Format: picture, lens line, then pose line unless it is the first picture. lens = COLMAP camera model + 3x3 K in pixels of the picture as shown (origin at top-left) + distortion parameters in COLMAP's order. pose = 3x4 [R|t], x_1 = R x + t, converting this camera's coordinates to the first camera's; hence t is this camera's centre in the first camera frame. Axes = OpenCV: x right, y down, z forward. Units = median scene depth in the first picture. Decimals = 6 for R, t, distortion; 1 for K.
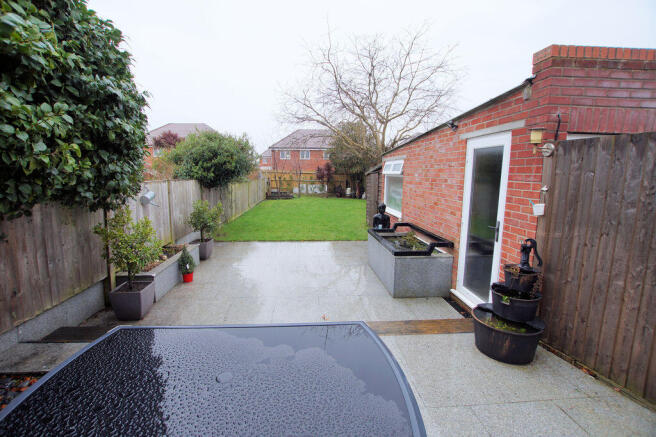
lens RADIAL K [[290.5, 0, 328.0], [0, 290.5, 218.5], [0, 0, 1]] dist [-0.030625, -0.000204]
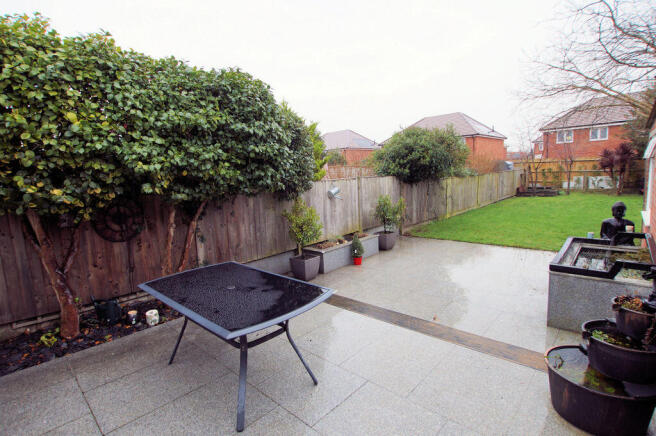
lens RADIAL K [[333.0, 0, 328.0], [0, 333.0, 218.0], [0, 0, 1]] dist [-0.039513, -0.000024]
pose [[0.672454, 0.055211, -0.738077, 0.301021], [-0.055877, 0.998155, 0.023757, 0.003968], [0.738027, 0.025266, 0.674298, 0.000221]]
